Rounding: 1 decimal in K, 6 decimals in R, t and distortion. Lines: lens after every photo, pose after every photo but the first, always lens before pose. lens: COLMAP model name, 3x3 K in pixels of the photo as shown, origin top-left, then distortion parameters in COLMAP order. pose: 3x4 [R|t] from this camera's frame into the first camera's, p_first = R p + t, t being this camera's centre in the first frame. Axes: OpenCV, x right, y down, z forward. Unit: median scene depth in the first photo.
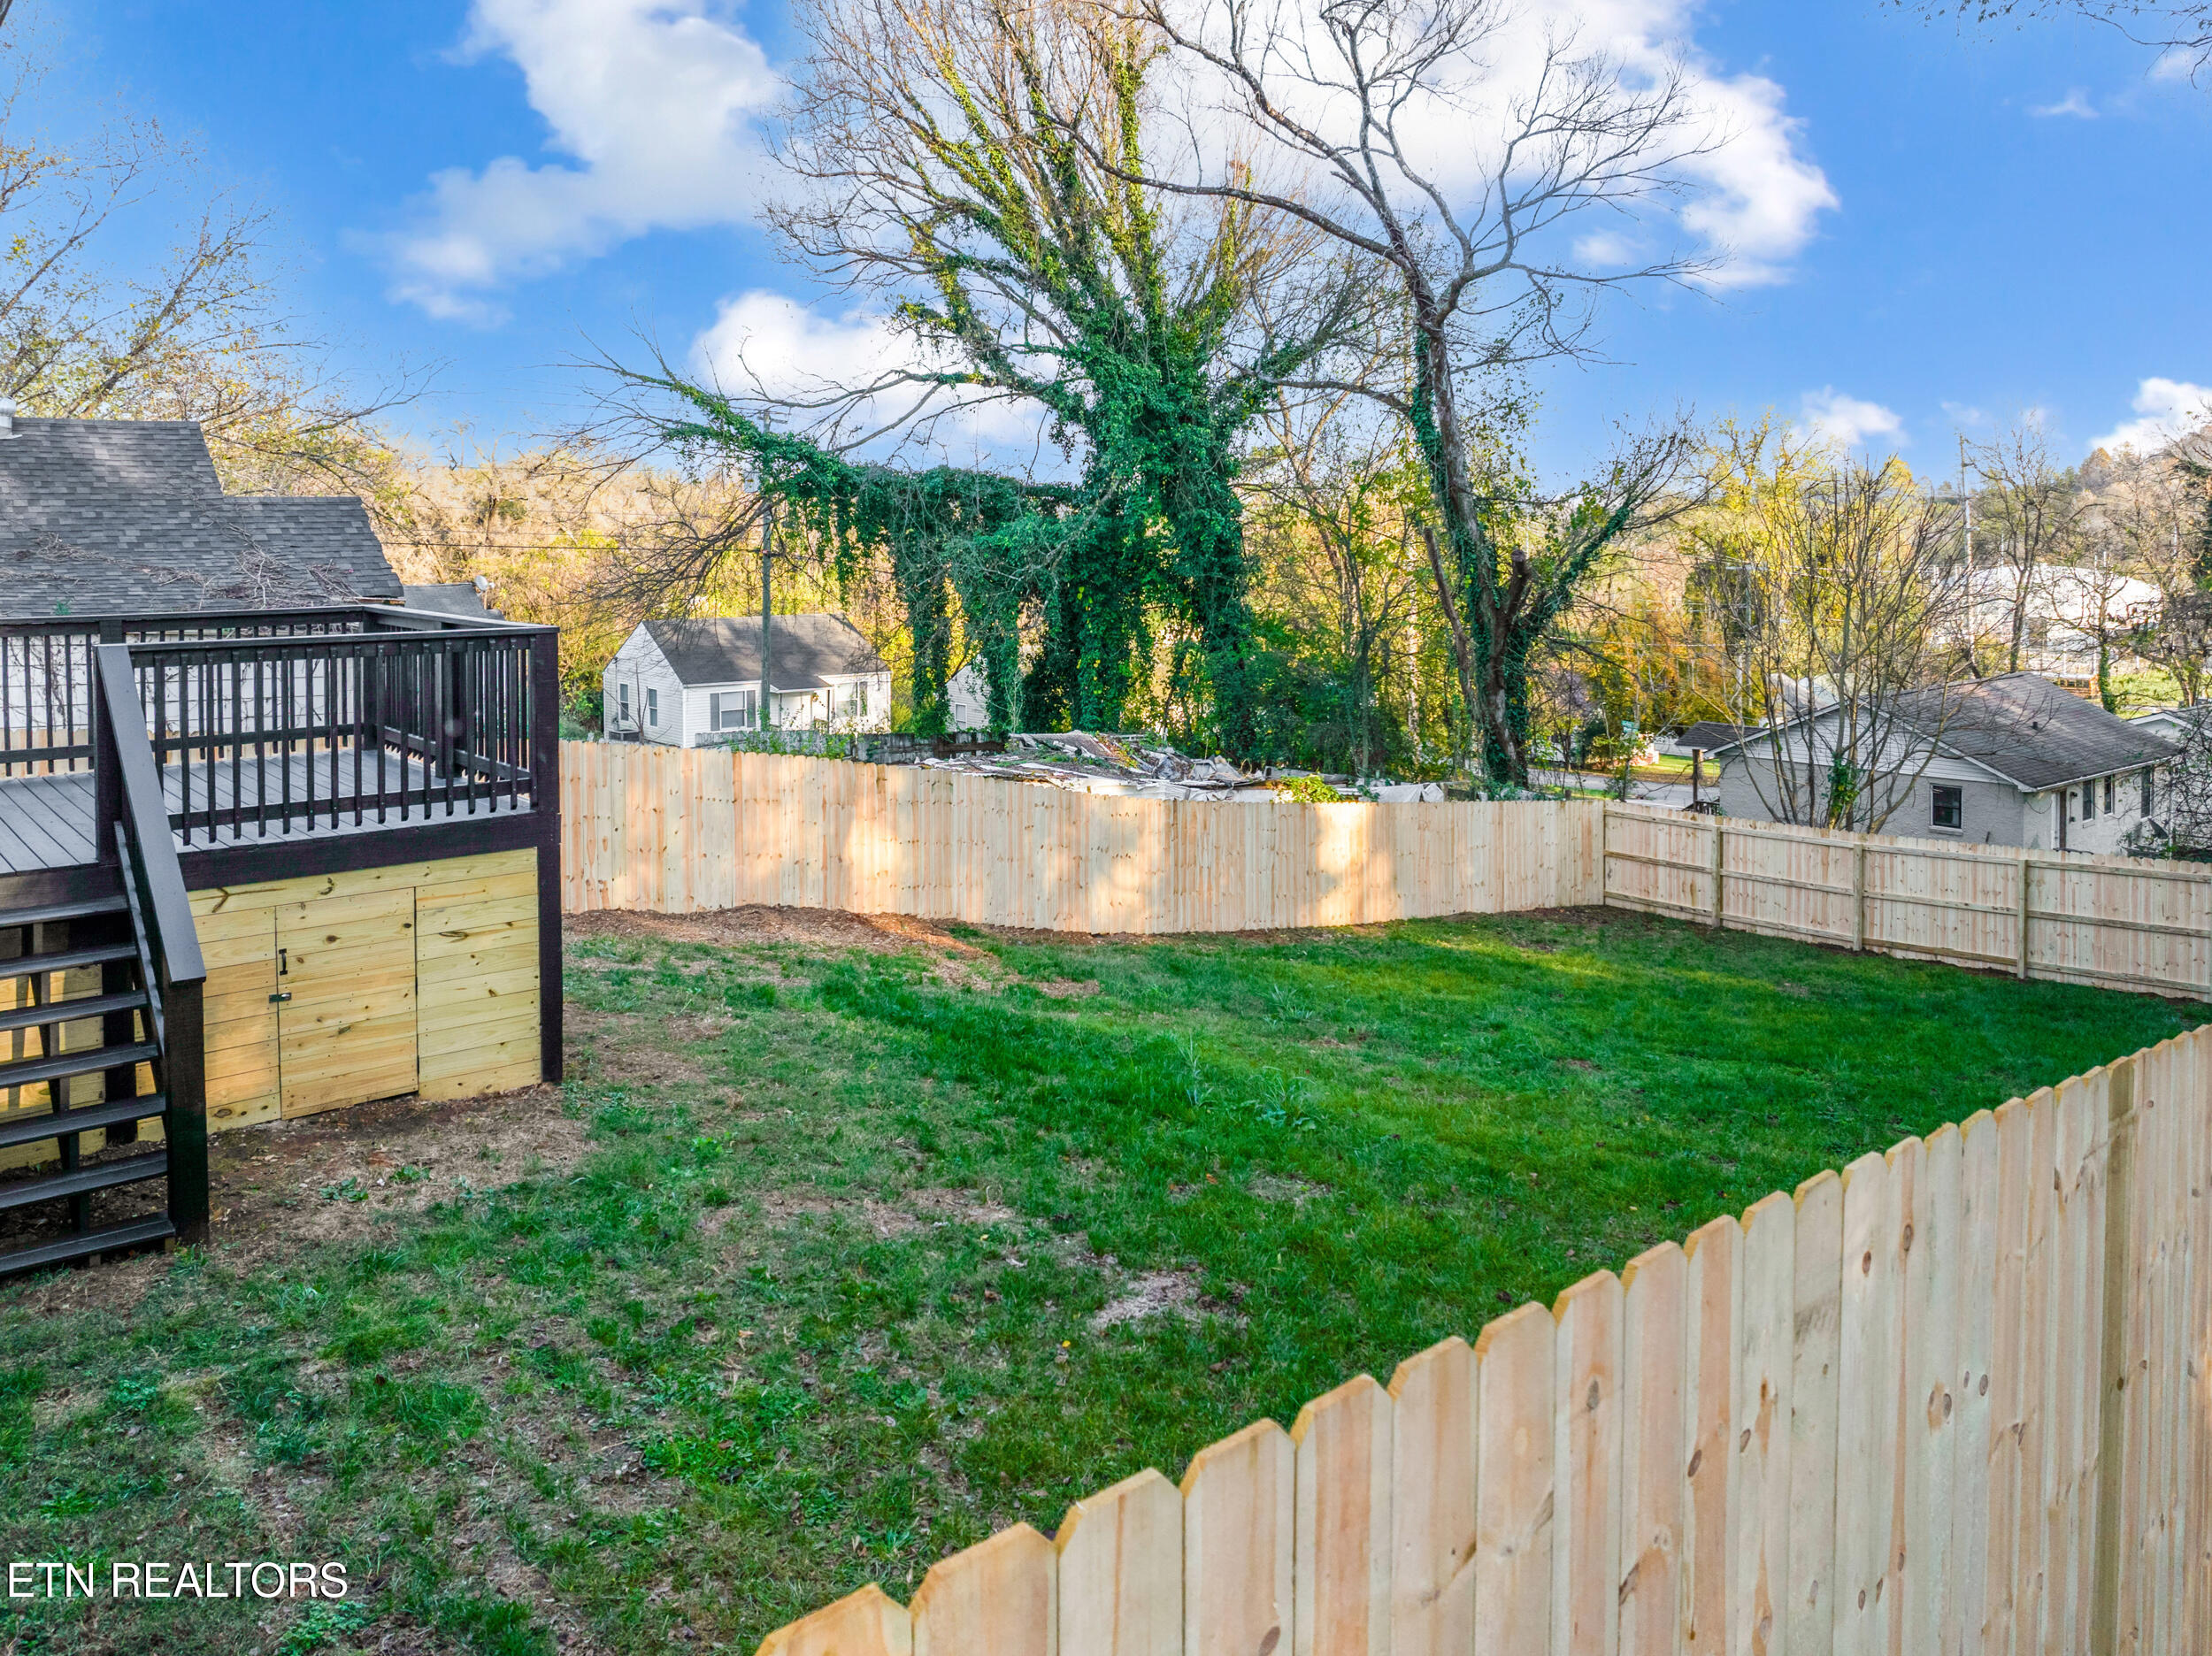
lens RADIAL K [[1557.3, 0, 1106.0], [0, 1557.3, 828.0], [0, 0, 1]] dist [-0.092137, 0.039349]
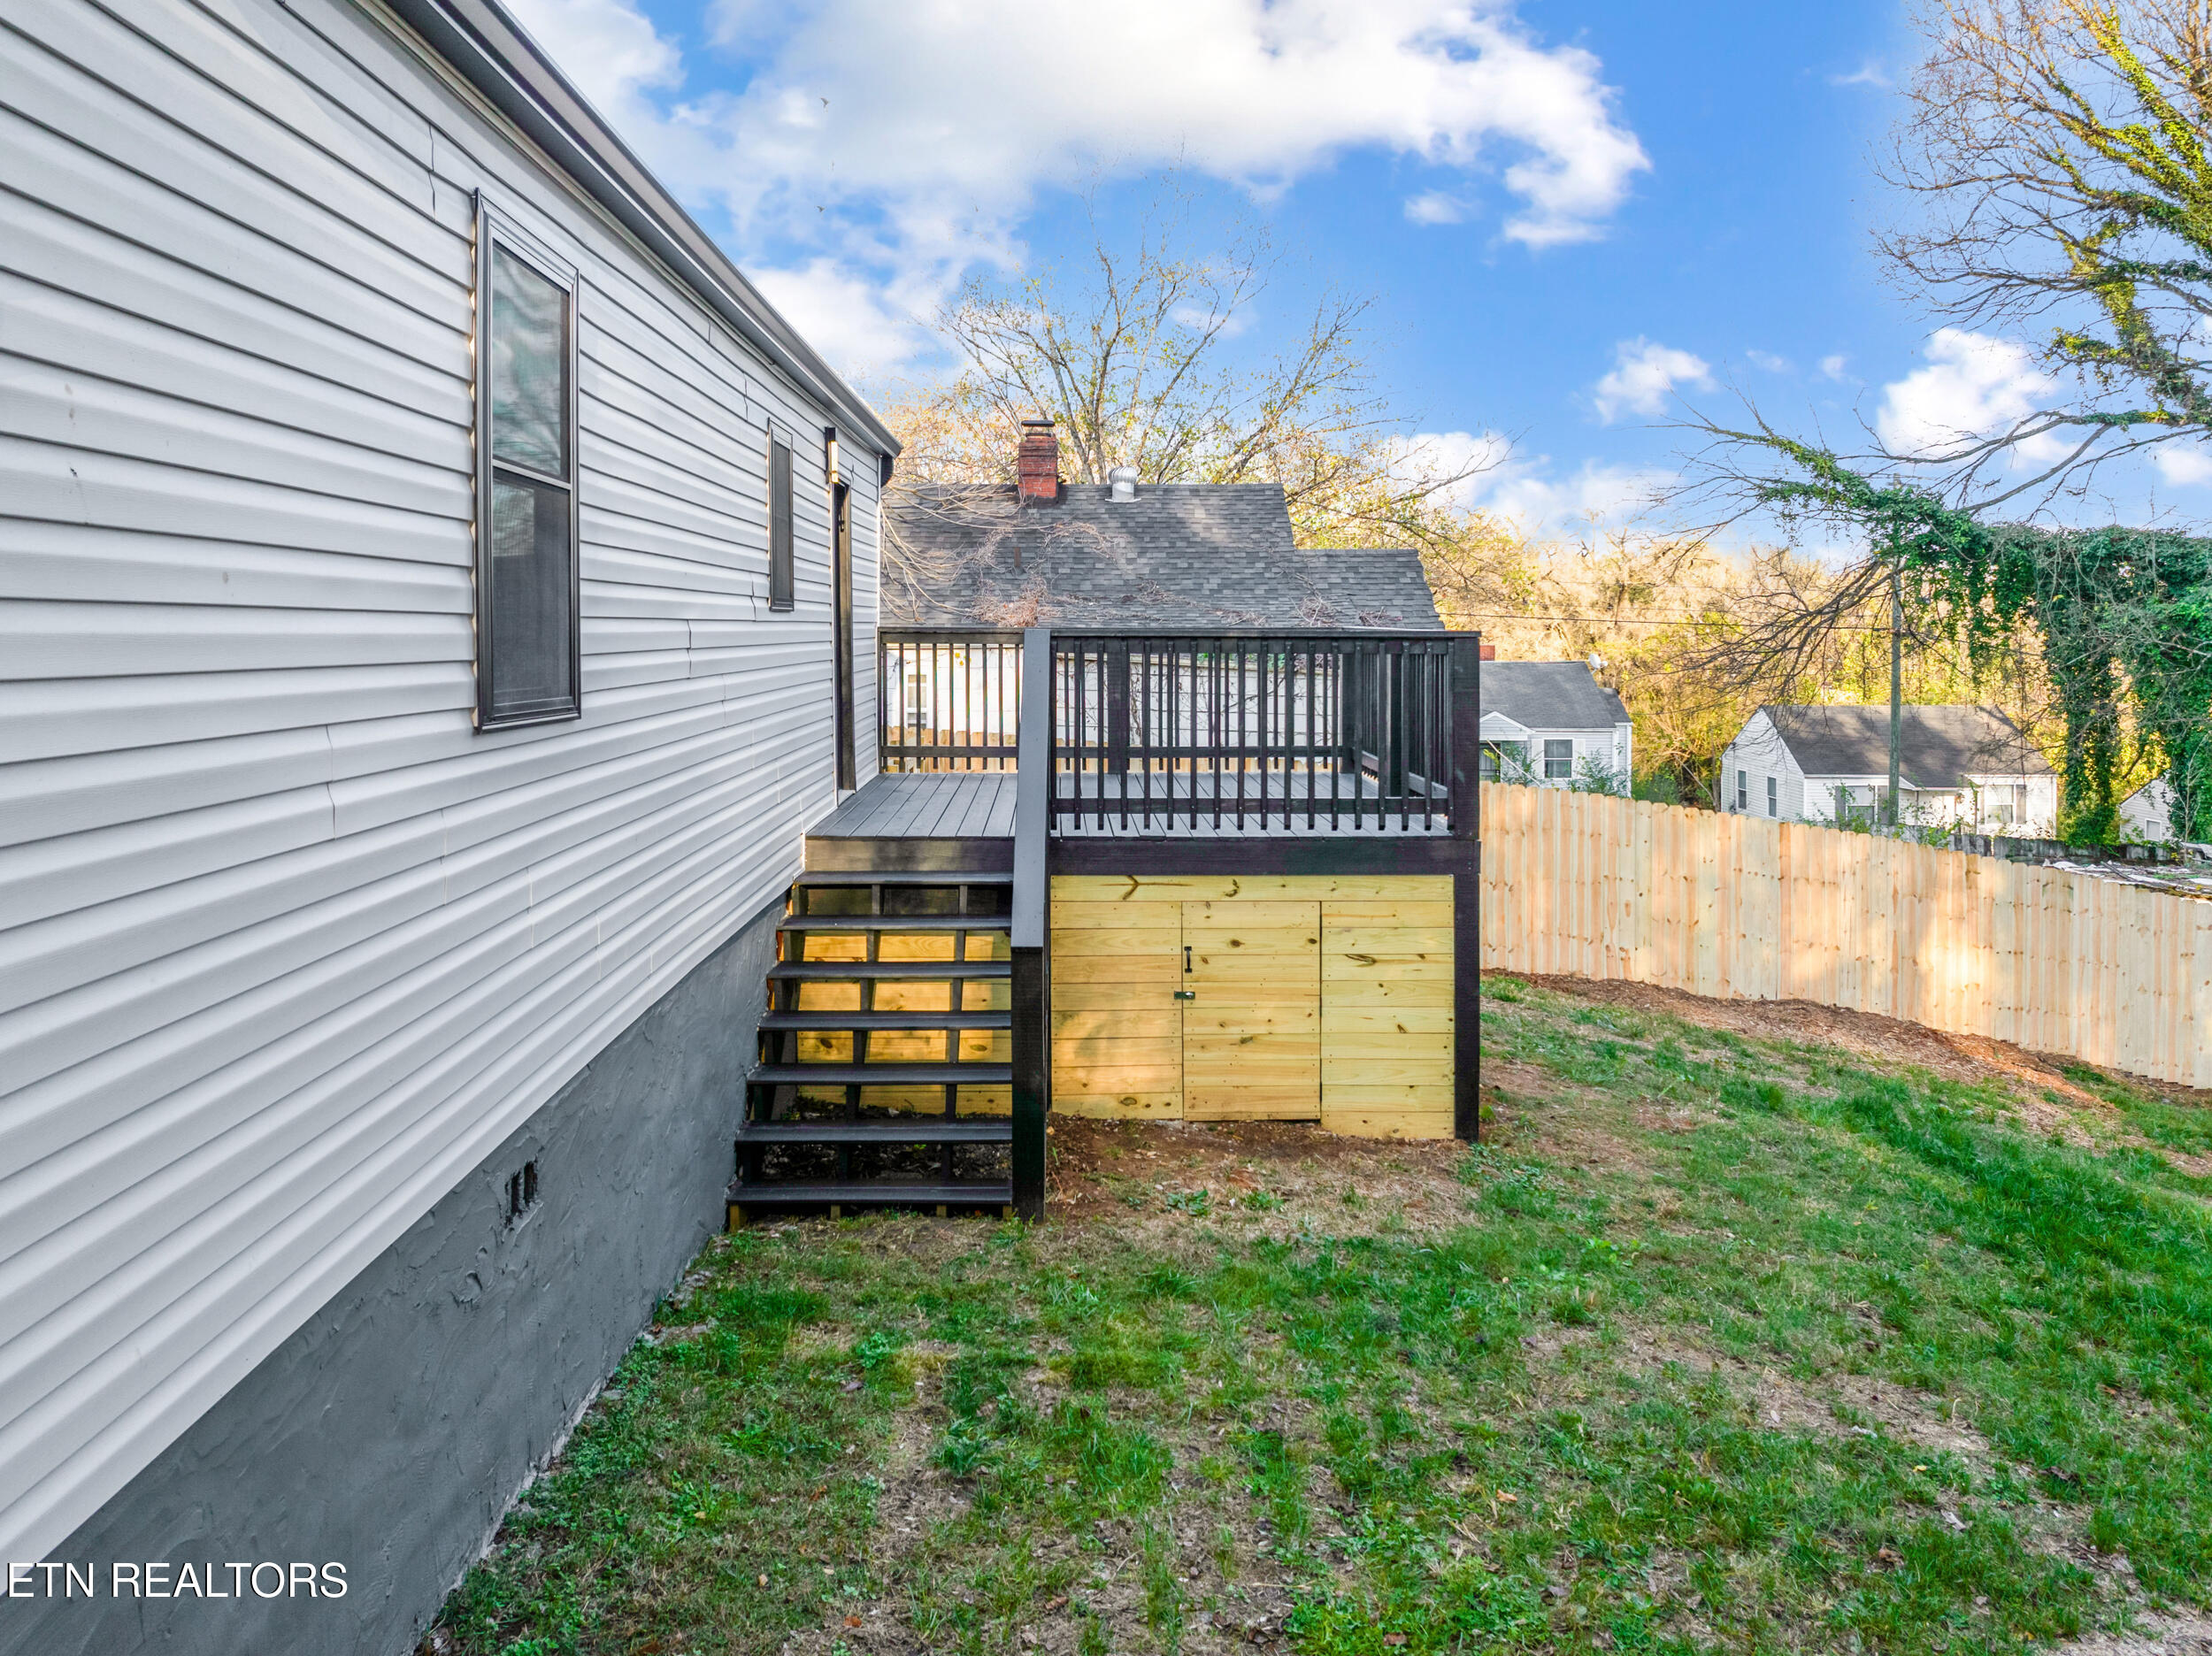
lens RADIAL K [[1540.3, 0, 1103.2], [0, 1540.3, 729.9], [0, 0, 1]] dist [-0.030940, -0.003259]
pose [[0.765648, 0.037457, -0.642168, 0.055901], [-0.112219, 0.990772, -0.076007, 0.019737], [0.633396, 0.130259, 0.762786, 0.156721]]
